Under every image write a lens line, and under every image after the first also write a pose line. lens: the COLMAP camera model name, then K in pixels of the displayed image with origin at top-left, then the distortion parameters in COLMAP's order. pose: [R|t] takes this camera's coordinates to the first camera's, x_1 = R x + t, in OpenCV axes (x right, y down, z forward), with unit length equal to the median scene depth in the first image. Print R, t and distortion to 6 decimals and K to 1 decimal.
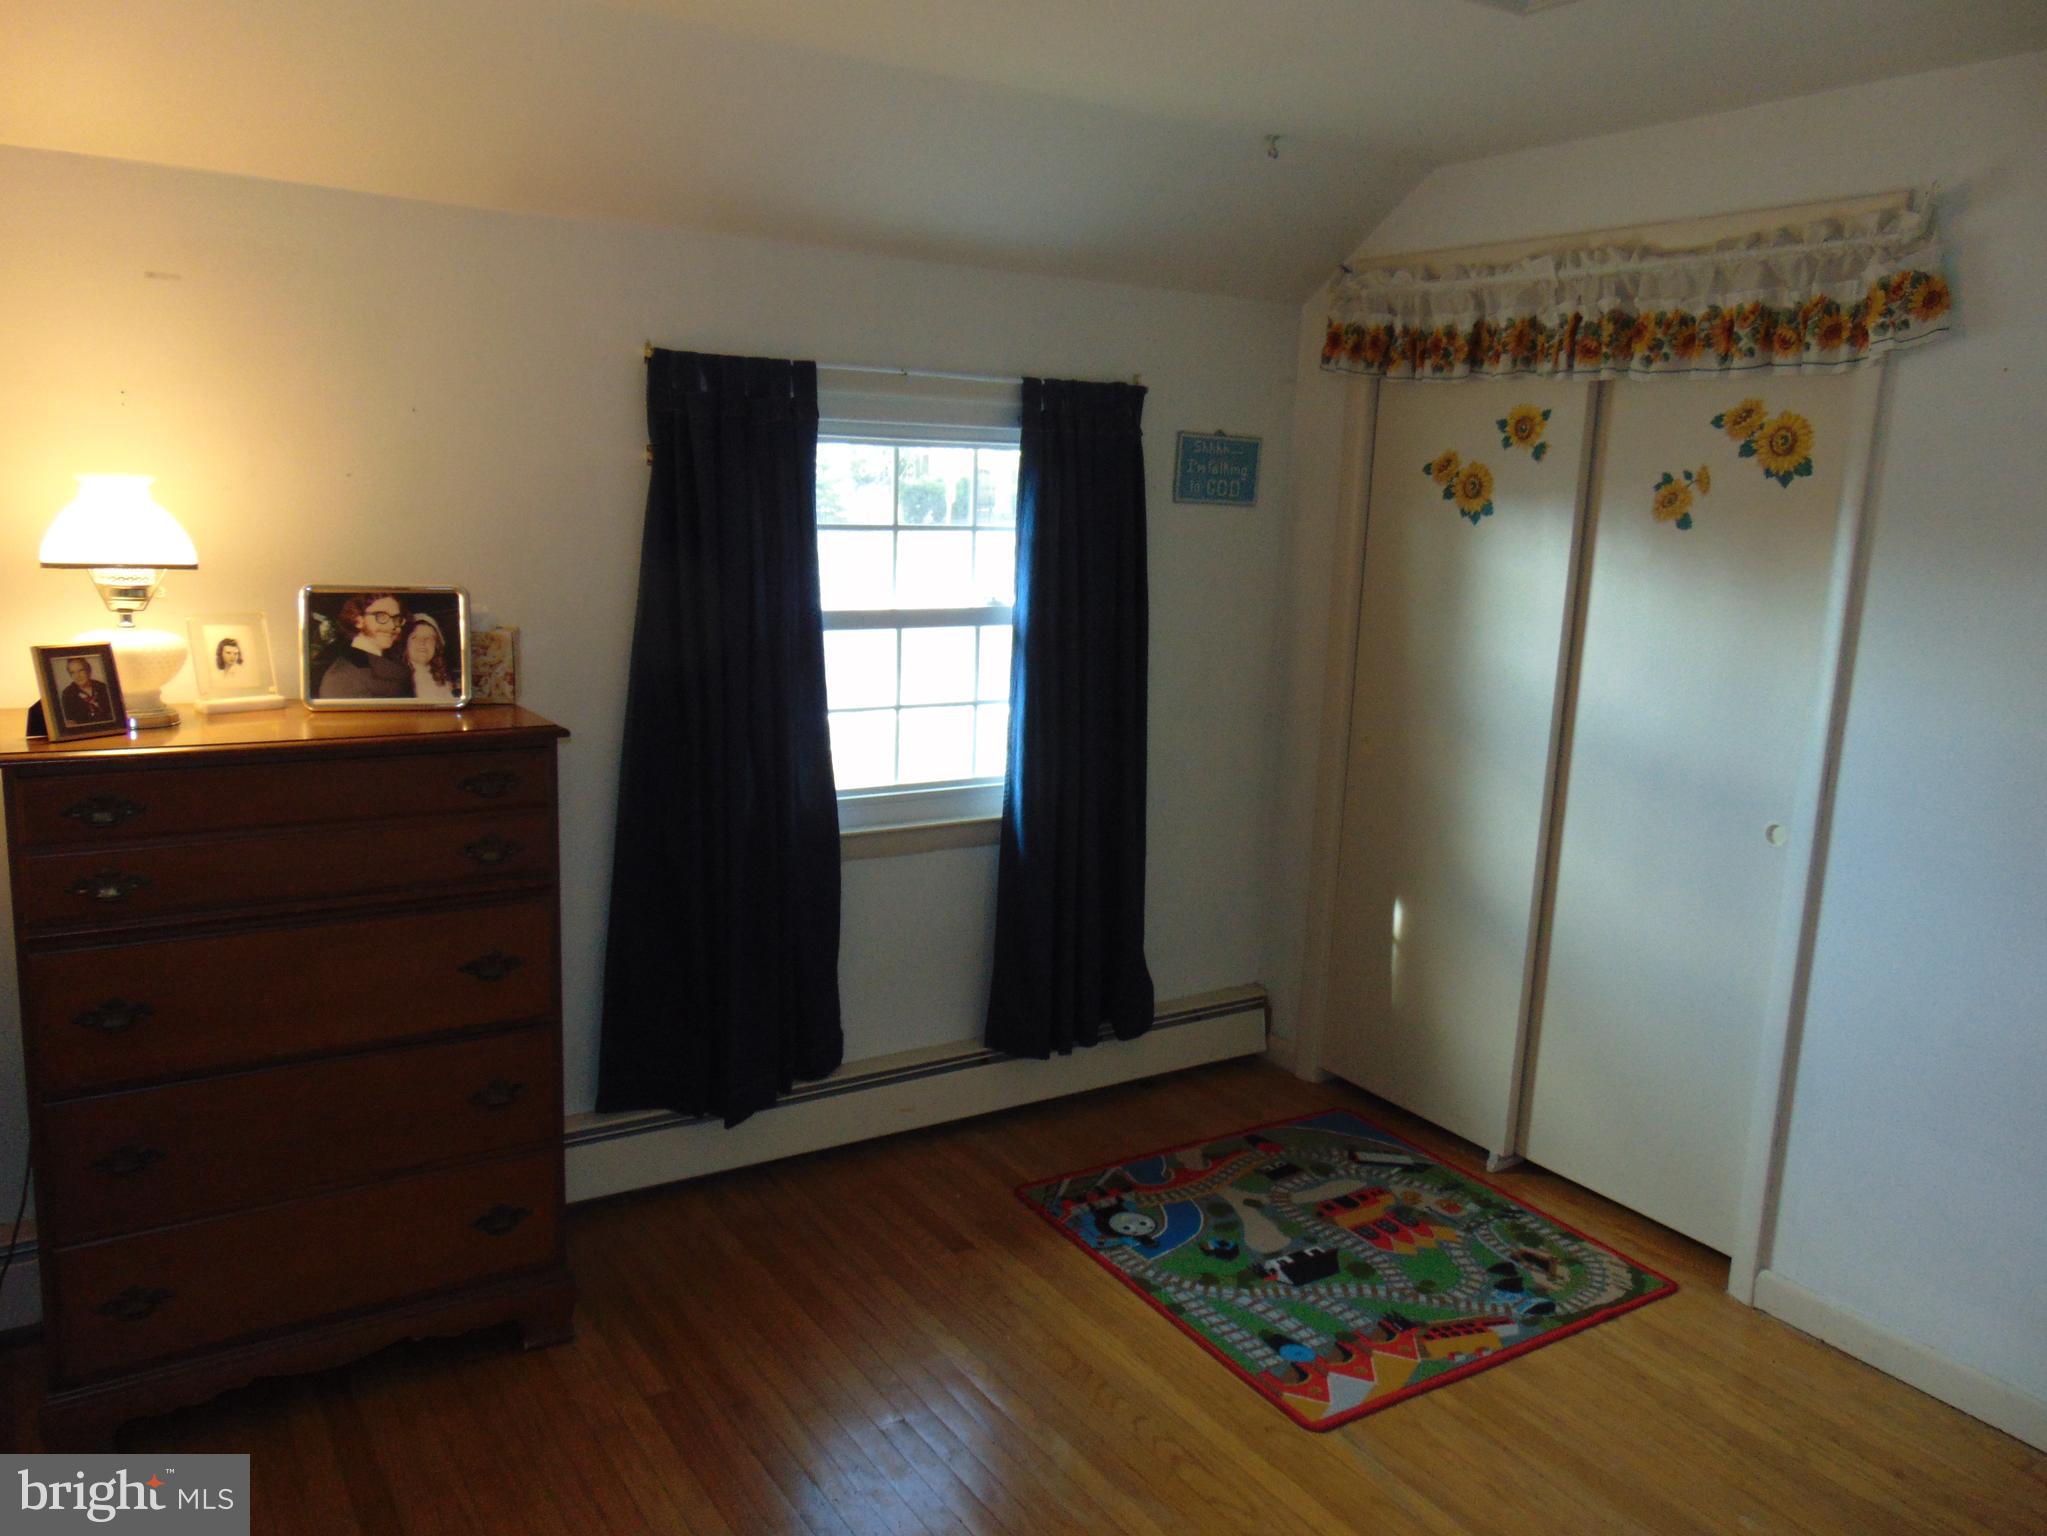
lens RADIAL K [[1541.1, 0, 1021.5], [0, 1541.1, 772.0], [0, 0, 1]] dist [-0.035436, 0.074180]
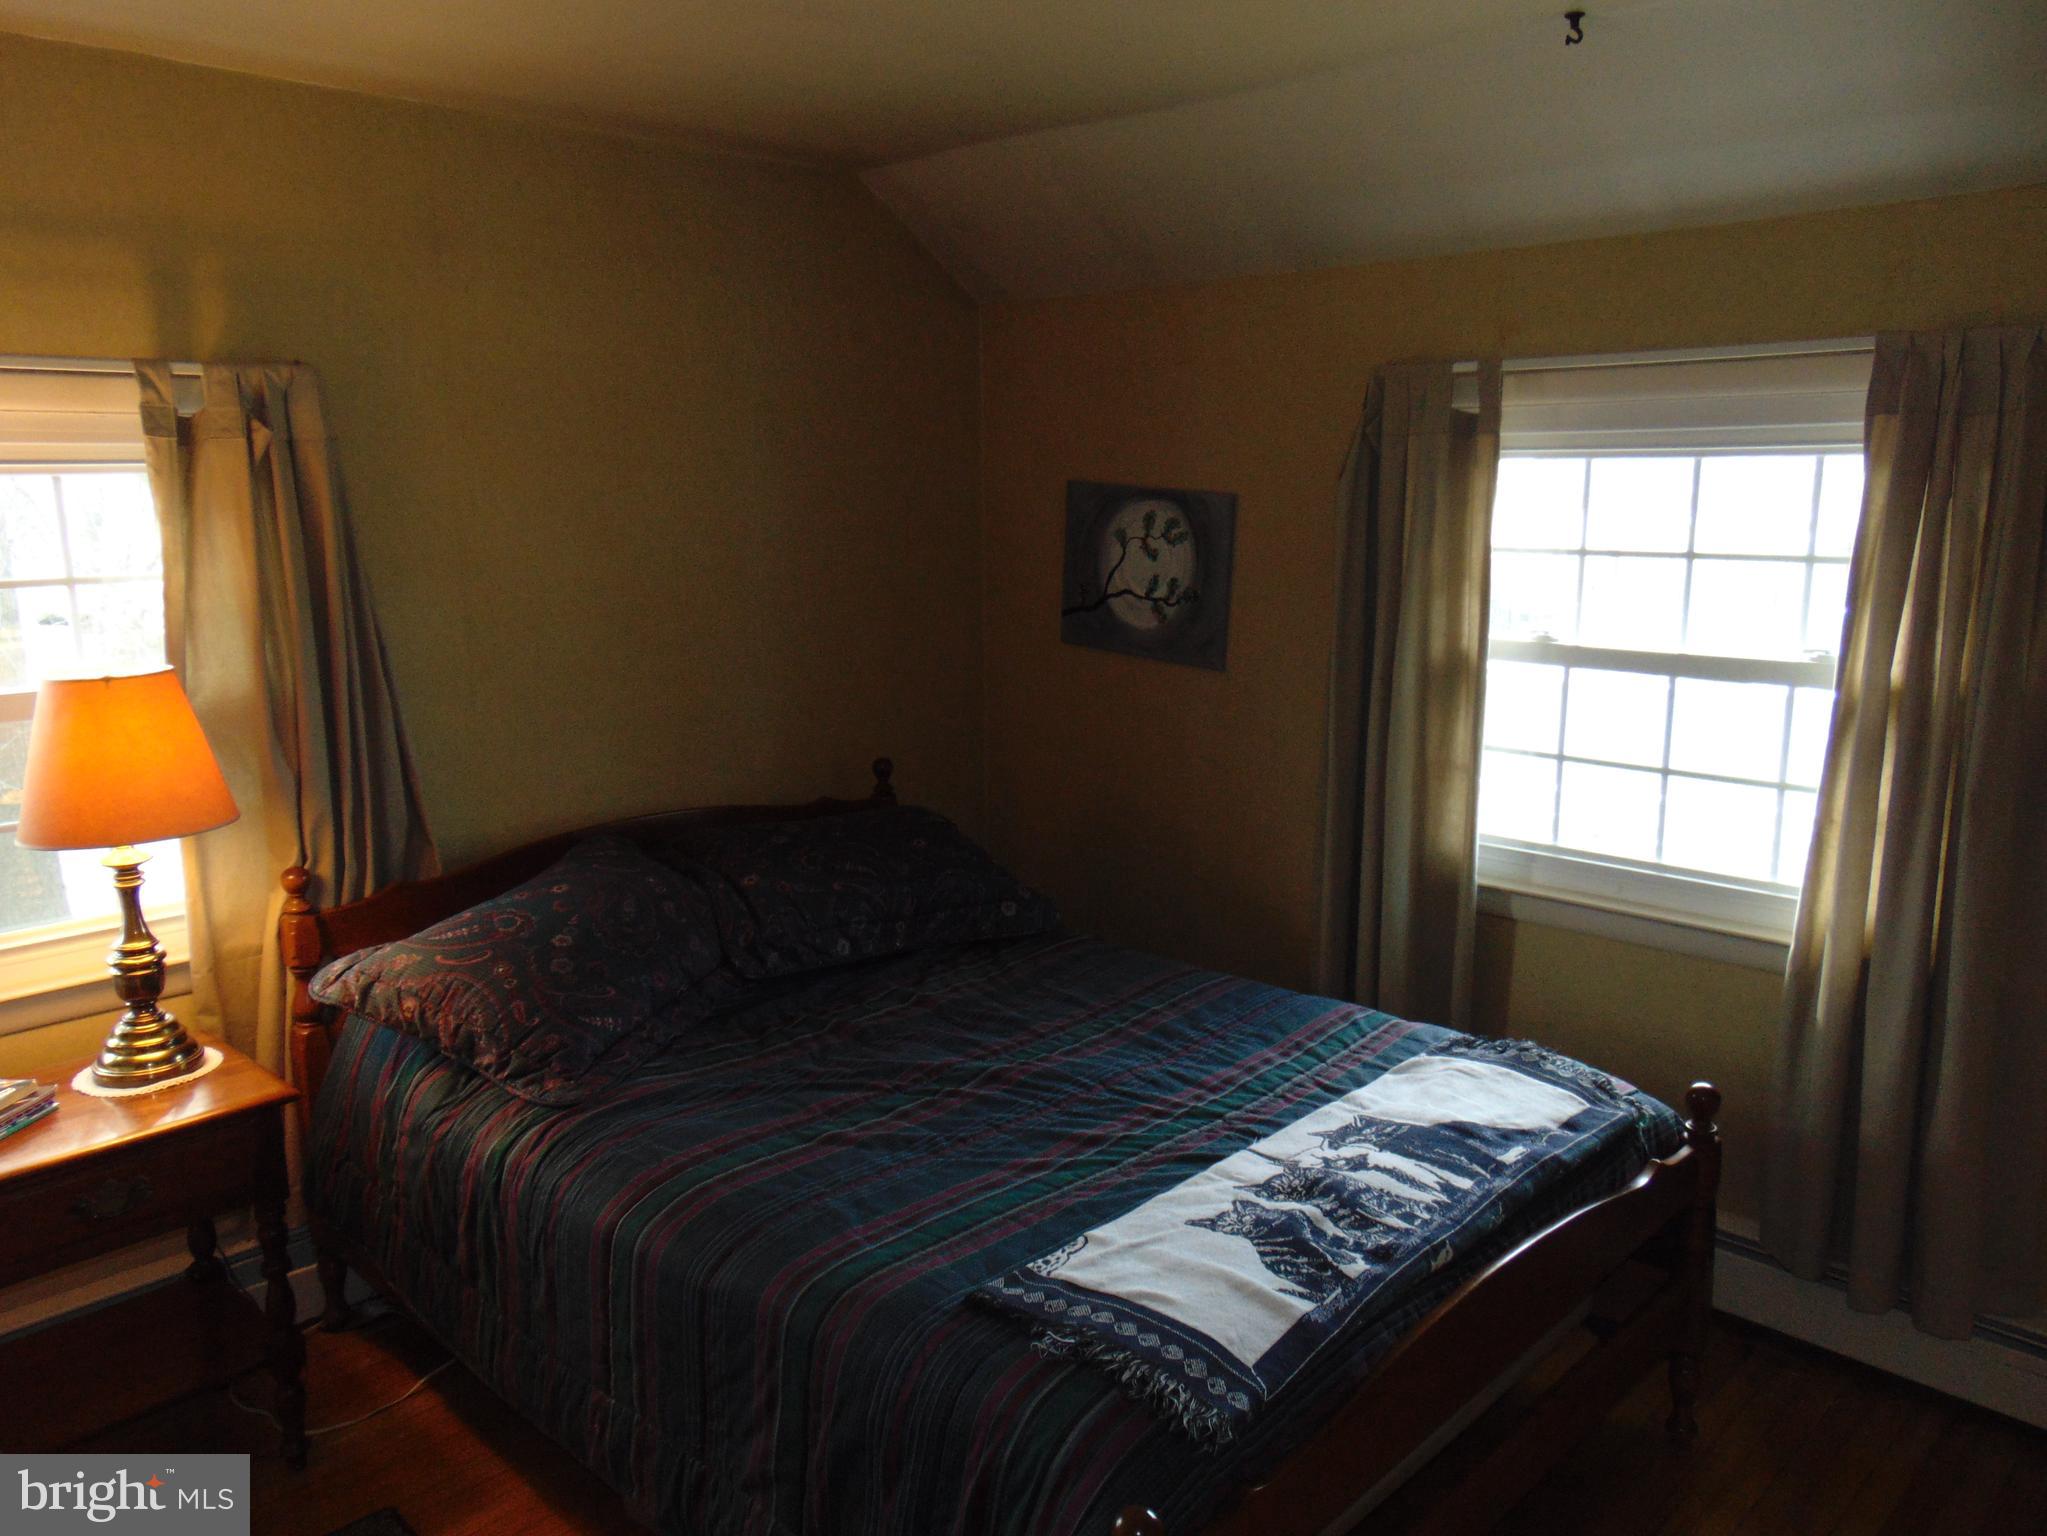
lens RADIAL K [[1541.1, 0, 1019.6], [0, 1541.1, 774.5], [0, 0, 1]] dist [-0.035436, 0.074180]
pose [[0.220111, 0.150611, -0.963778, 0.681065], [-0.175017, 0.978074, 0.112874, -0.077001], [0.959646, 0.143833, 0.241645, 0.494070]]
